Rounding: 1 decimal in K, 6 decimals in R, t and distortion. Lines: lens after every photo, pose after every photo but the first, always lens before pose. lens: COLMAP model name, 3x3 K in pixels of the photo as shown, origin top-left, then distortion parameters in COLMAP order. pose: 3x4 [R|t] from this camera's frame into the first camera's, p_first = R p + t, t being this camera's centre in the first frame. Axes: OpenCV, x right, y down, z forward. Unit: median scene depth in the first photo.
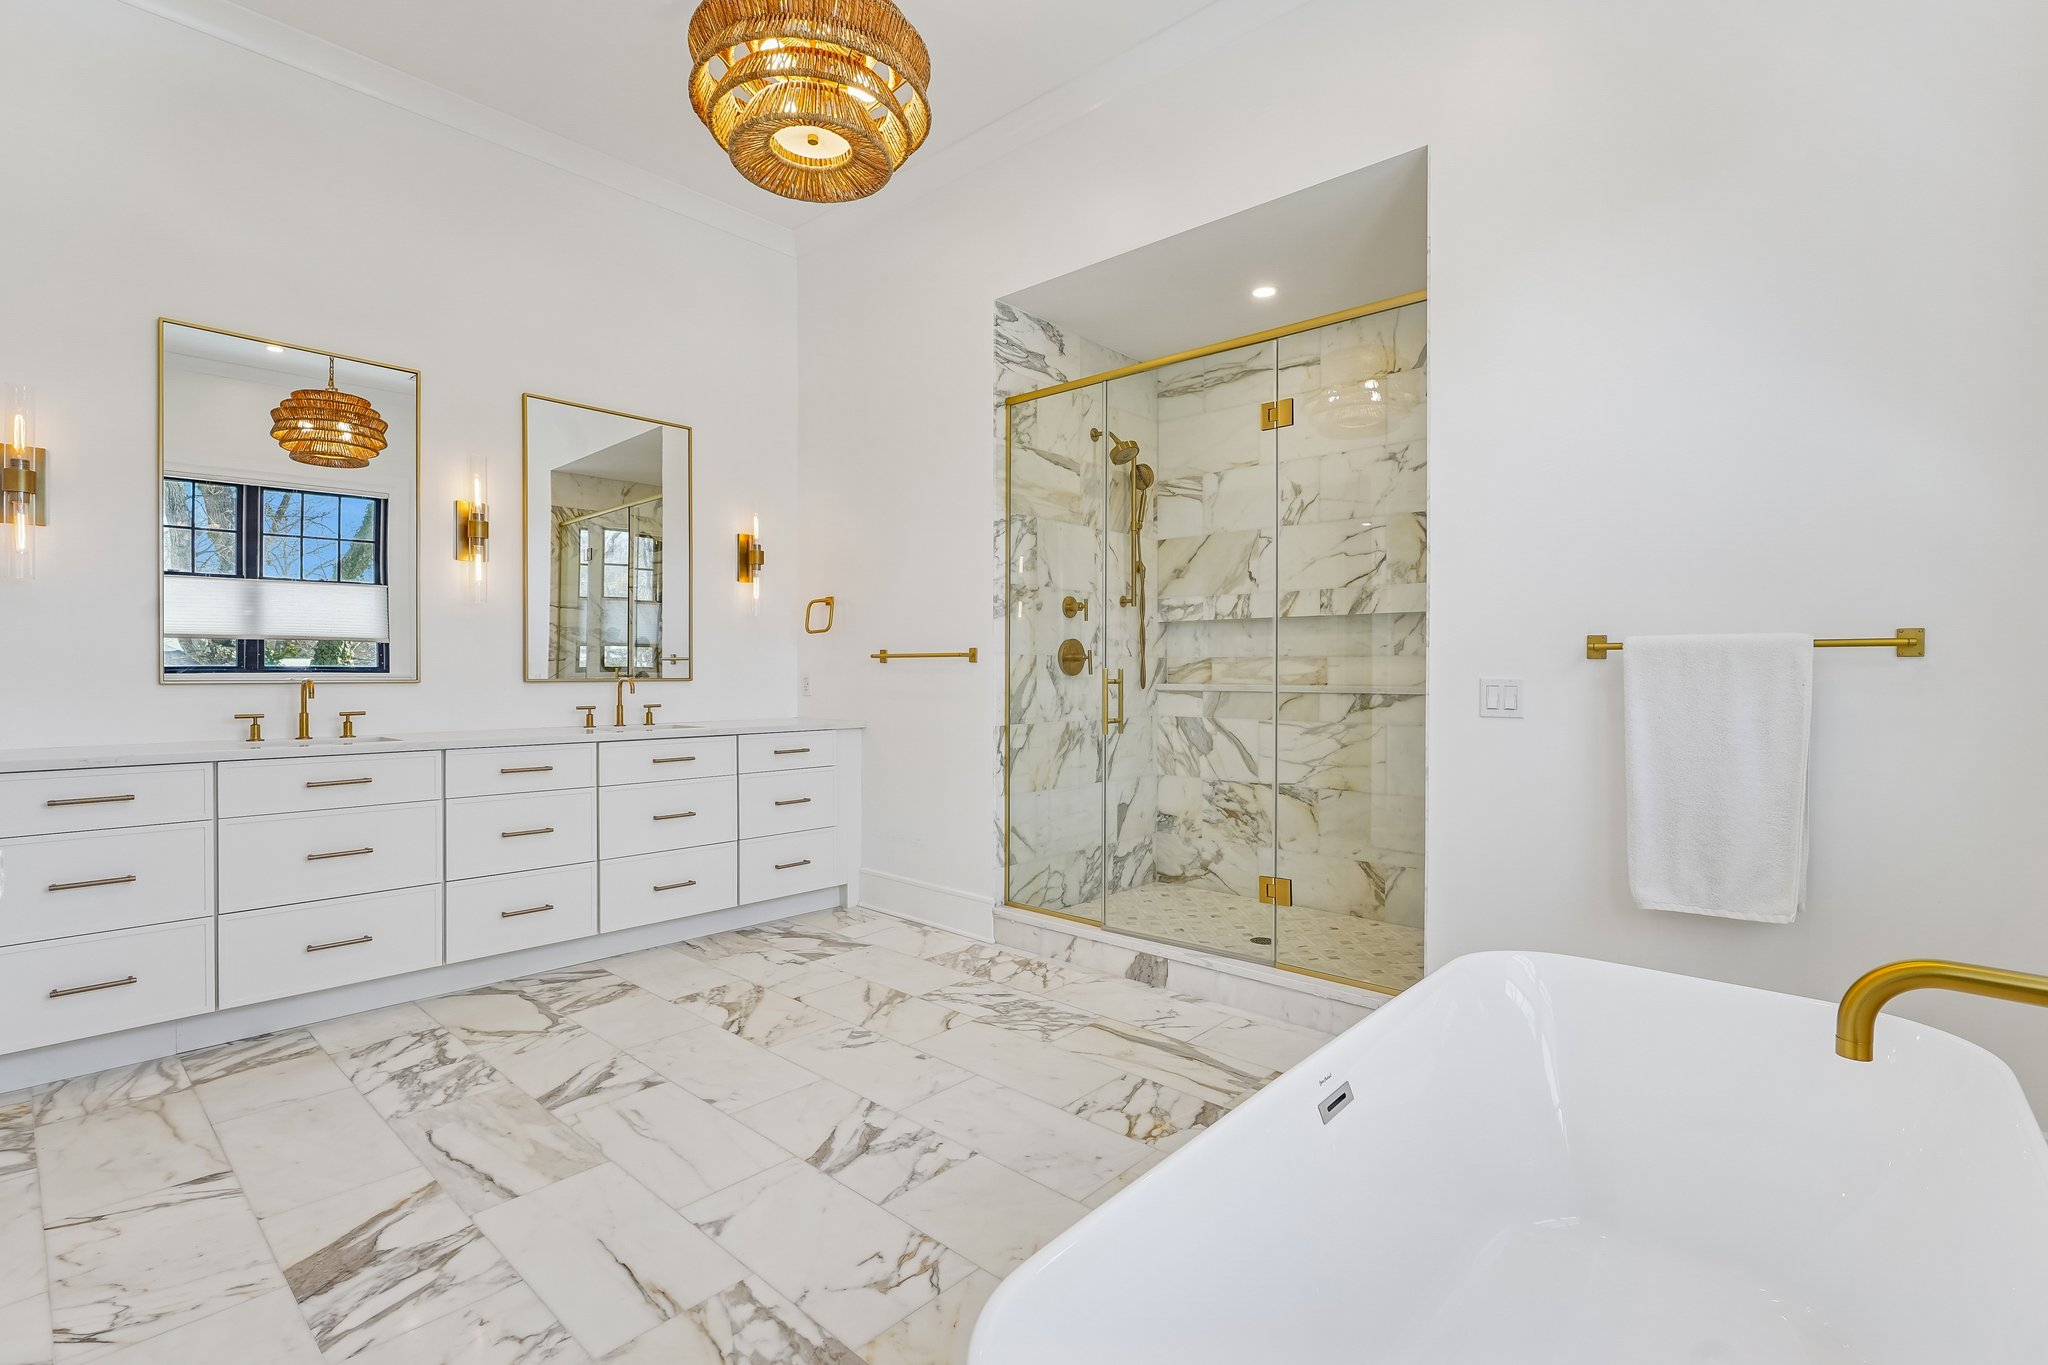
lens RADIAL K [[934.8, 0, 1025.9], [0, 934.8, 669.9], [0, 0, 1]] dist [0.005727, 0.000151]
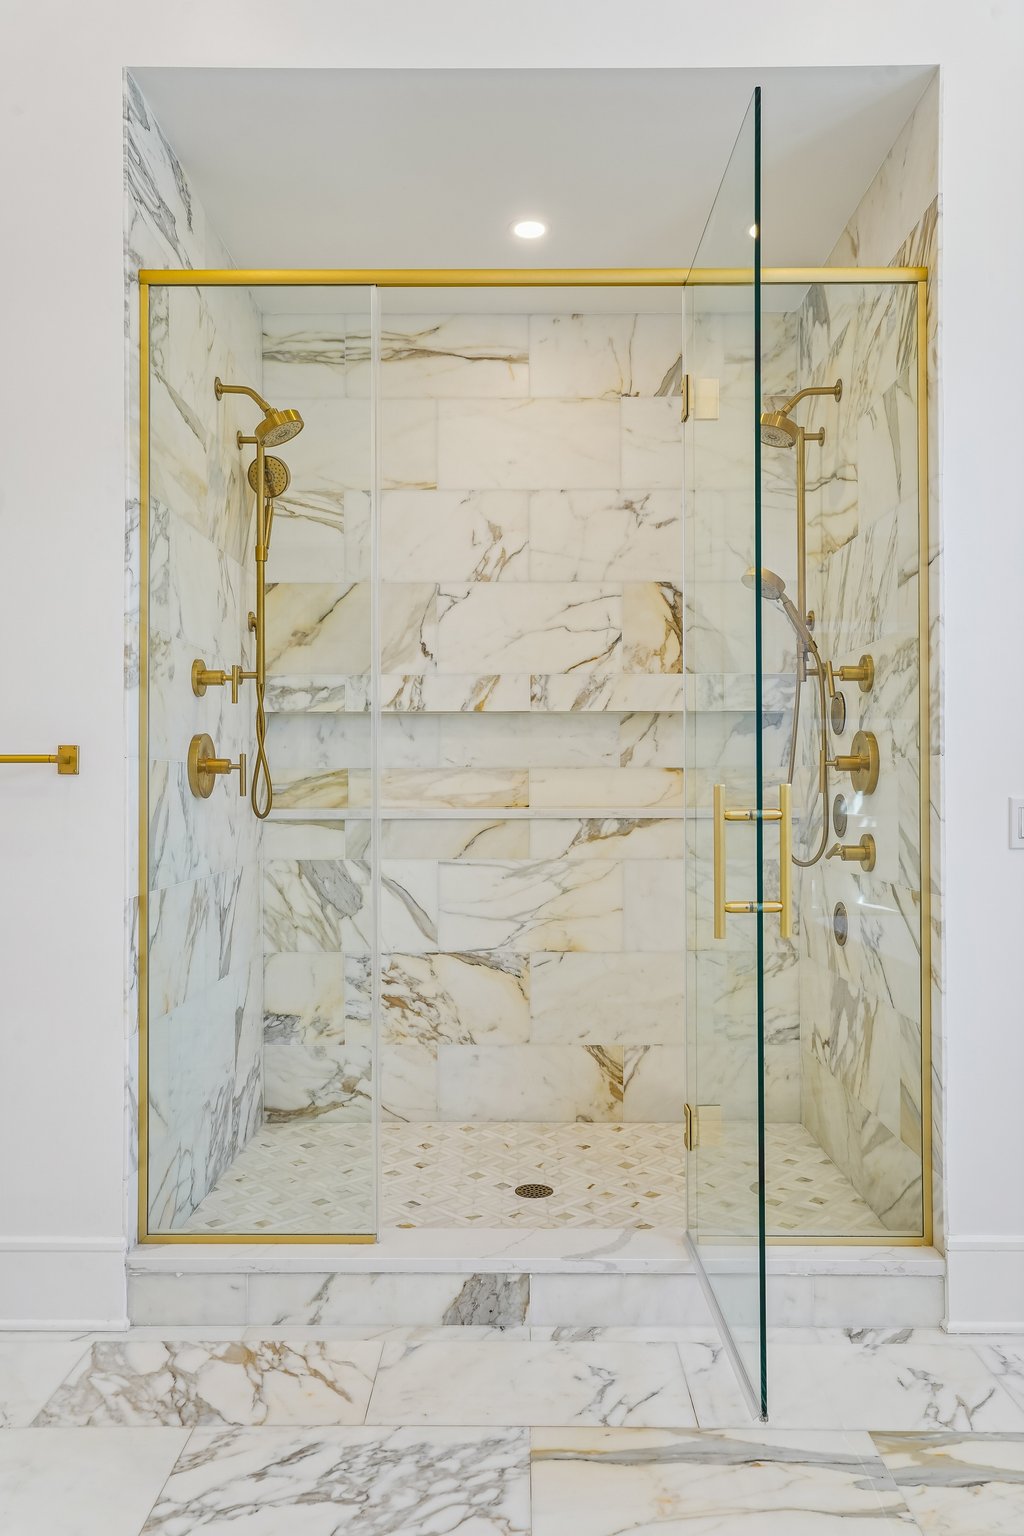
lens RADIAL K [[1086.6, 0, 512.7], [0, 1086.6, 773.1], [0, 0, 1]] dist [-0.003662, 0.028423]
pose [[0.751552, 0.004570, 0.659658, -0.255741], [0.003296, 0.999938, -0.010683, -0.001624], [-0.659666, 0.010203, 0.751490, 0.395066]]
